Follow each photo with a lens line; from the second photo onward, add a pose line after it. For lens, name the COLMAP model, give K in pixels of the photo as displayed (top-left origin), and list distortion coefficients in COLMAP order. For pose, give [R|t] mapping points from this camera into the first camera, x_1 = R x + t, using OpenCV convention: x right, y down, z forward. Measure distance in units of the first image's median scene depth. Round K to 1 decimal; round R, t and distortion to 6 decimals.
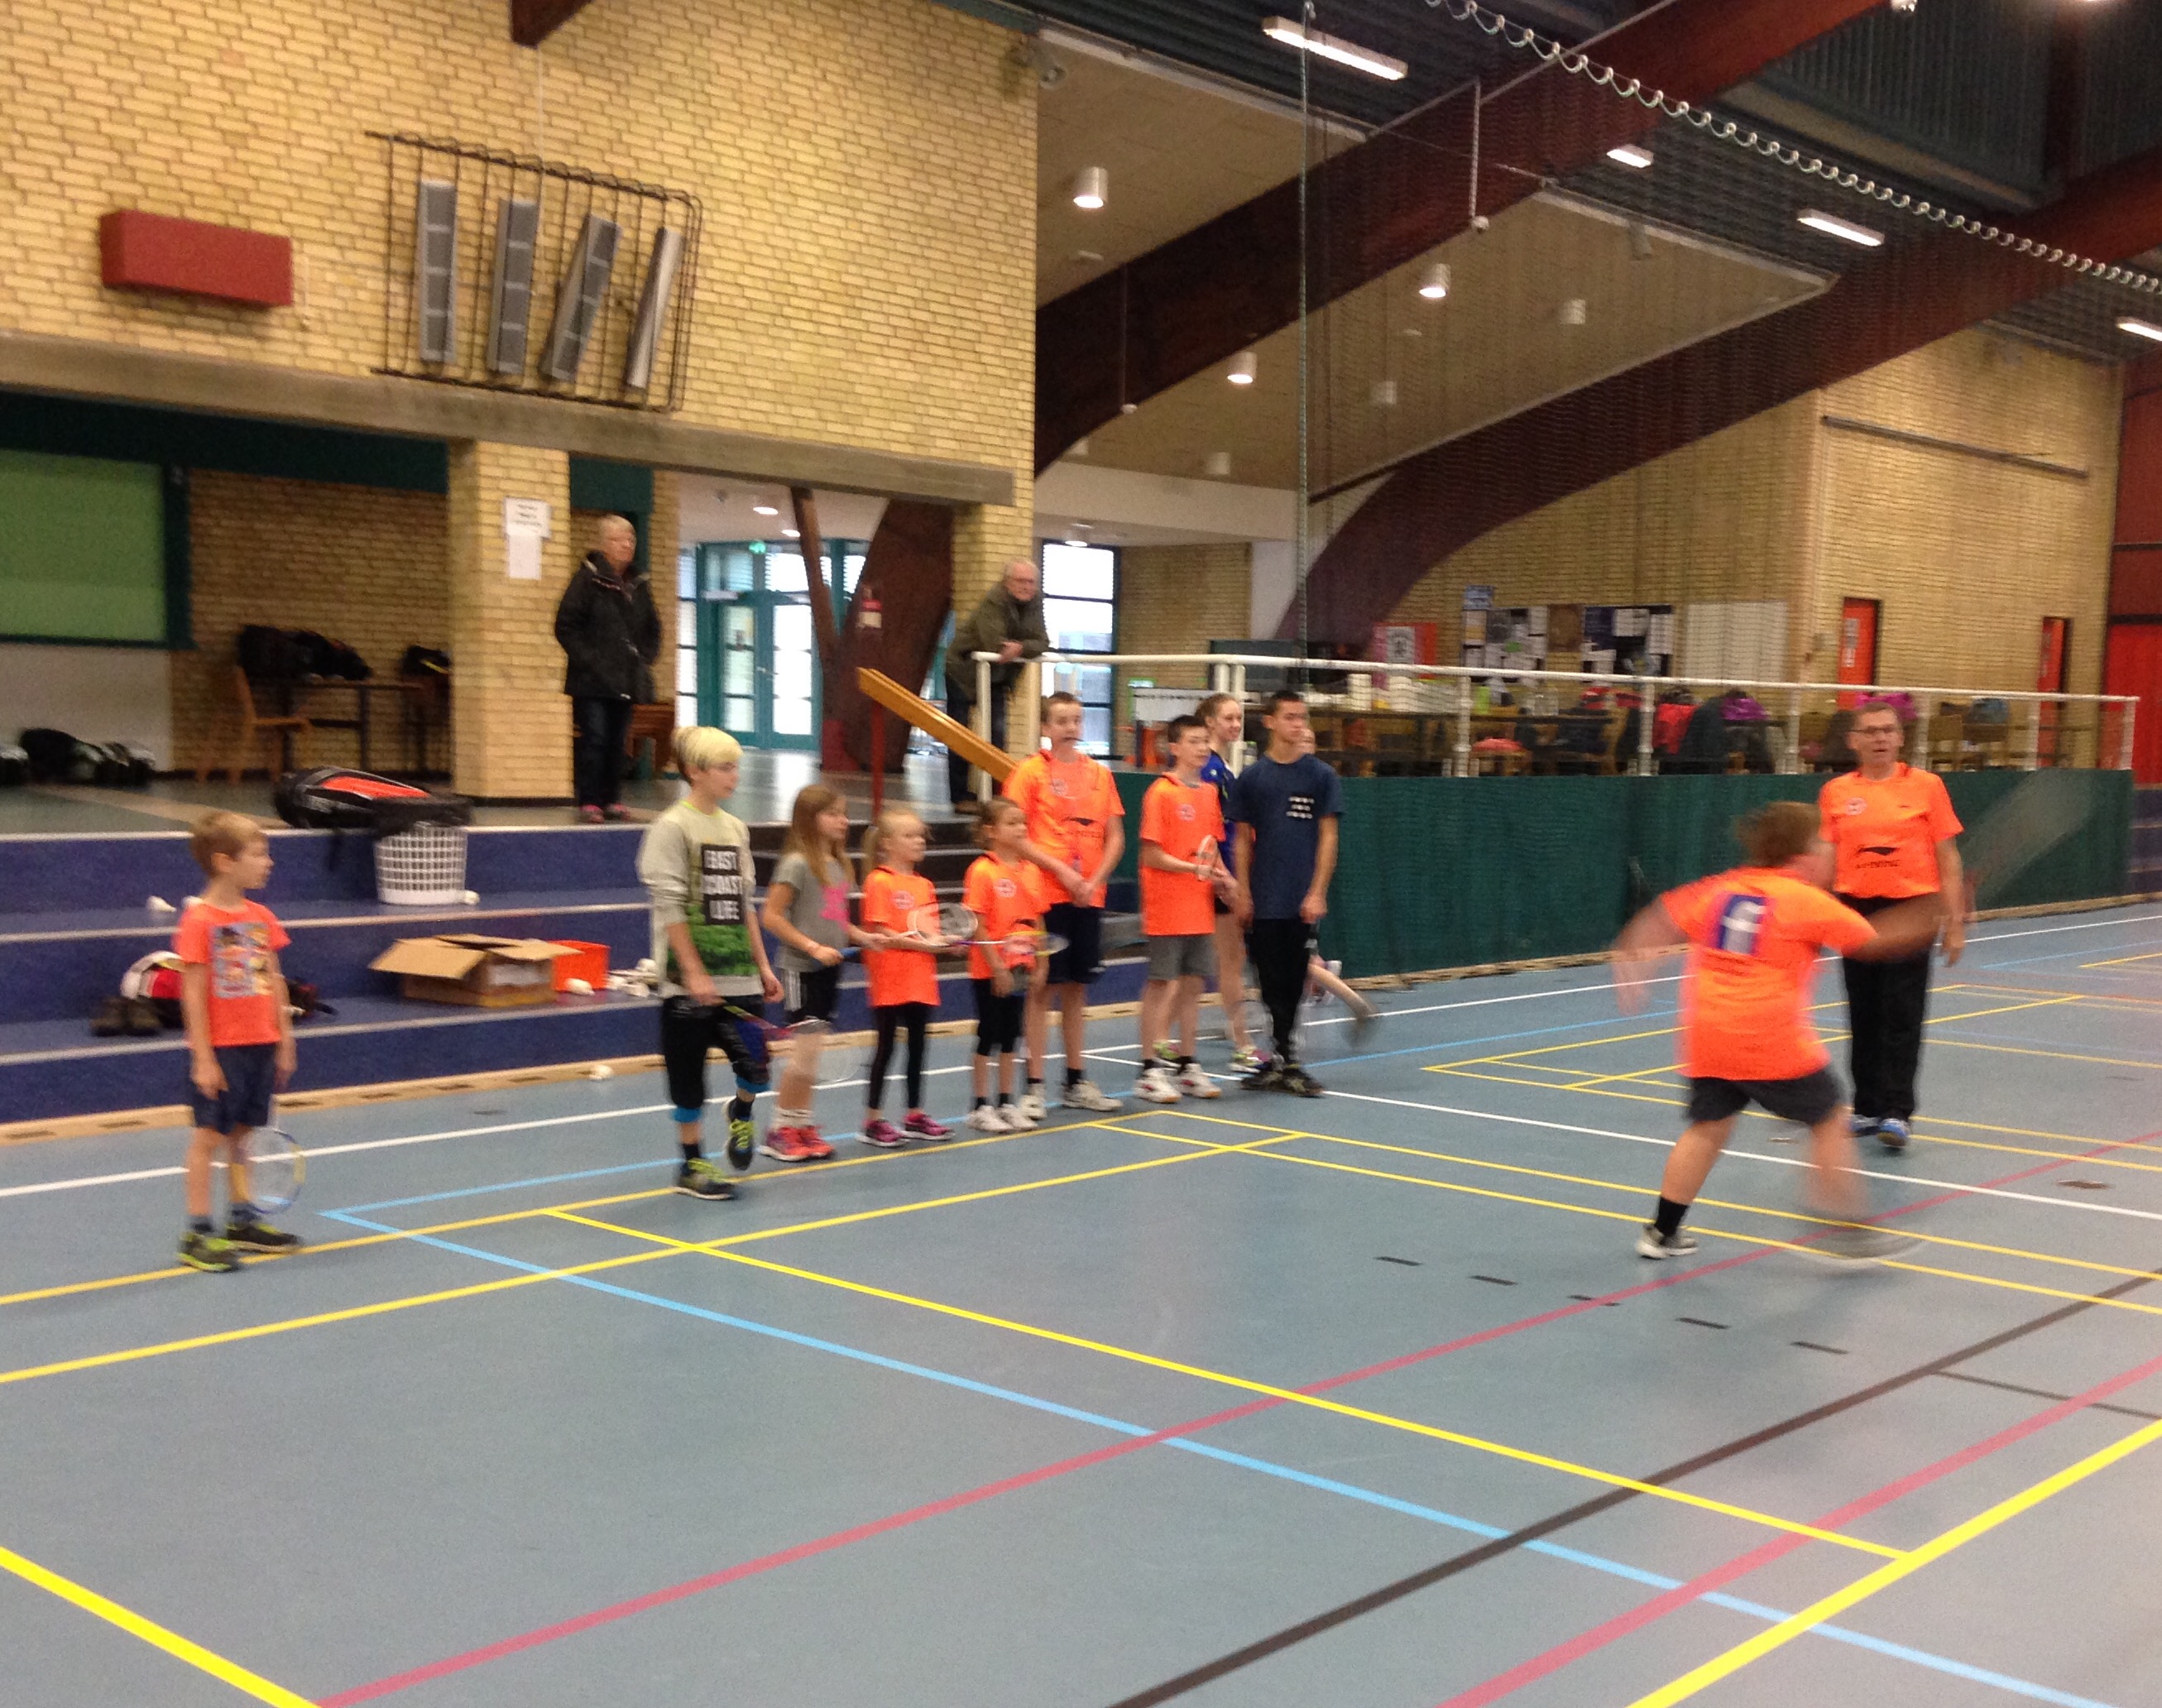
lens RADIAL K [[2484.3, 0, 1205.8], [0, 2484.3, 1034.4], [0, 0, 1]] dist [0.042657, 0.000000]
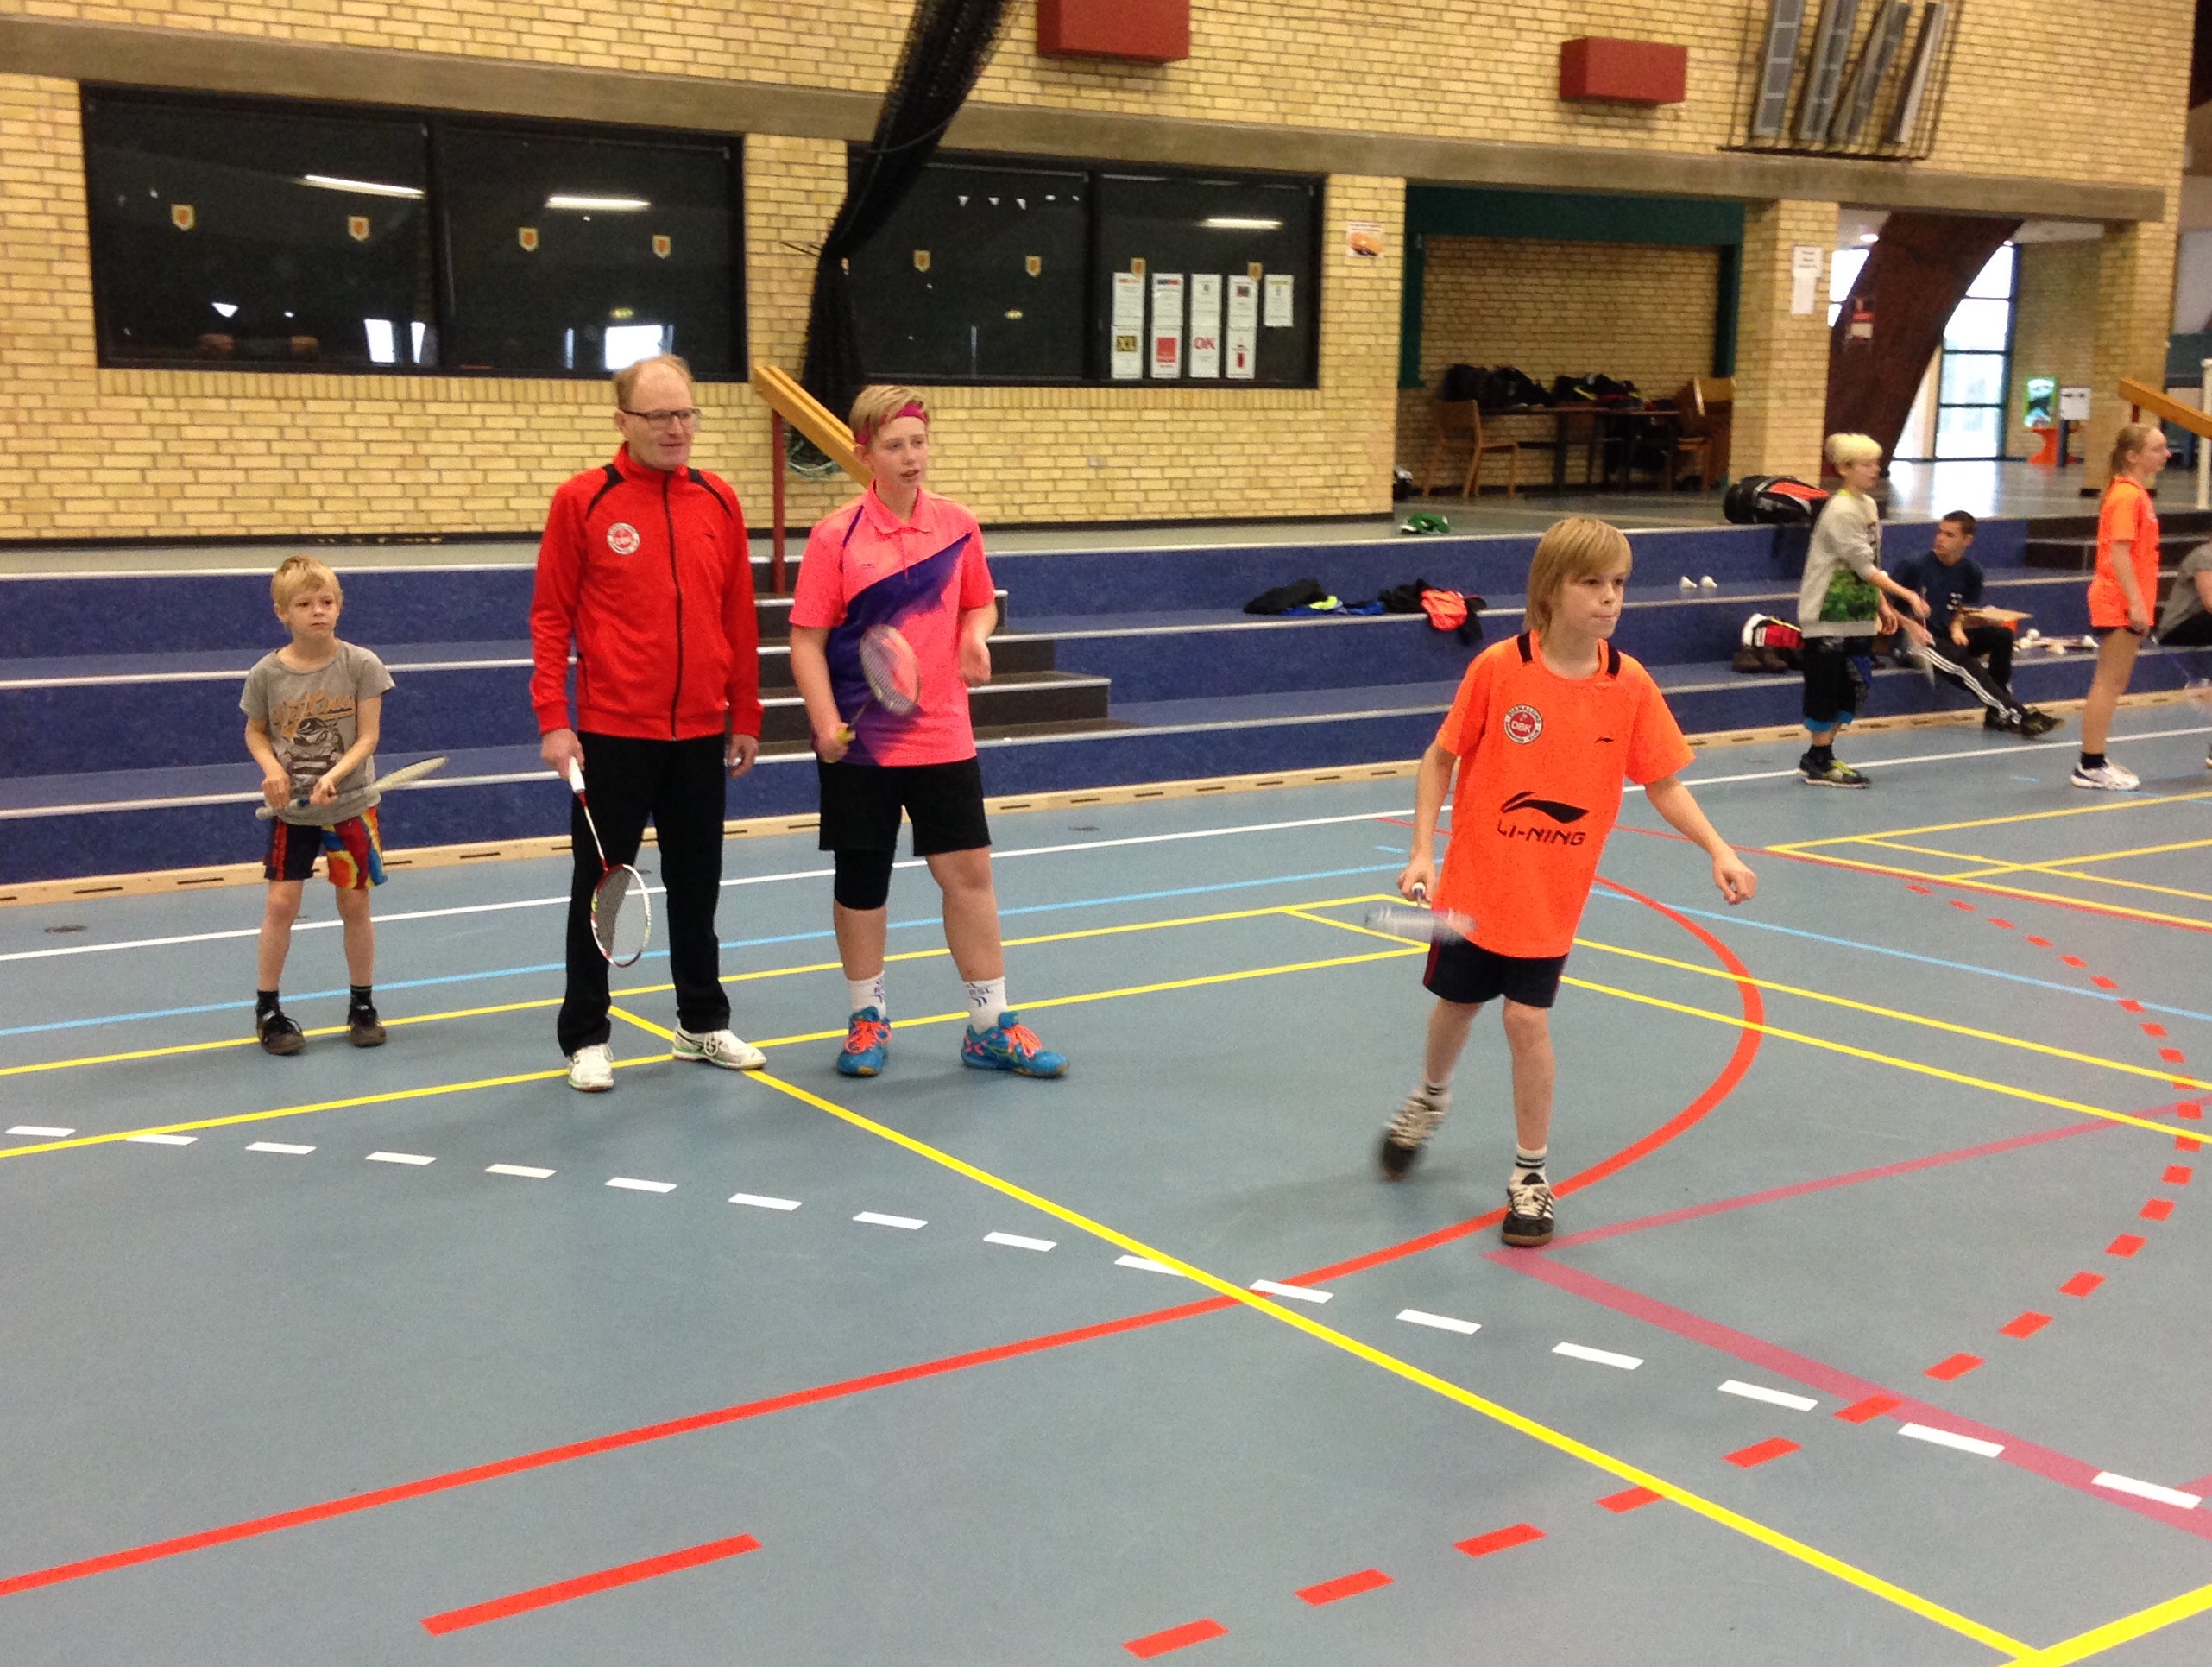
lens RADIAL K [[2623.8, 0, 967.0], [0, 2623.8, 944.9], [0, 0, 1]] dist [0.089427, 0.000000]
pose [[0.962338, 0.030914, -0.270092, -0.306330], [-0.012588, 0.997515, 0.069321, 0.035134], [0.271564, -0.063310, 0.960336, -0.353408]]
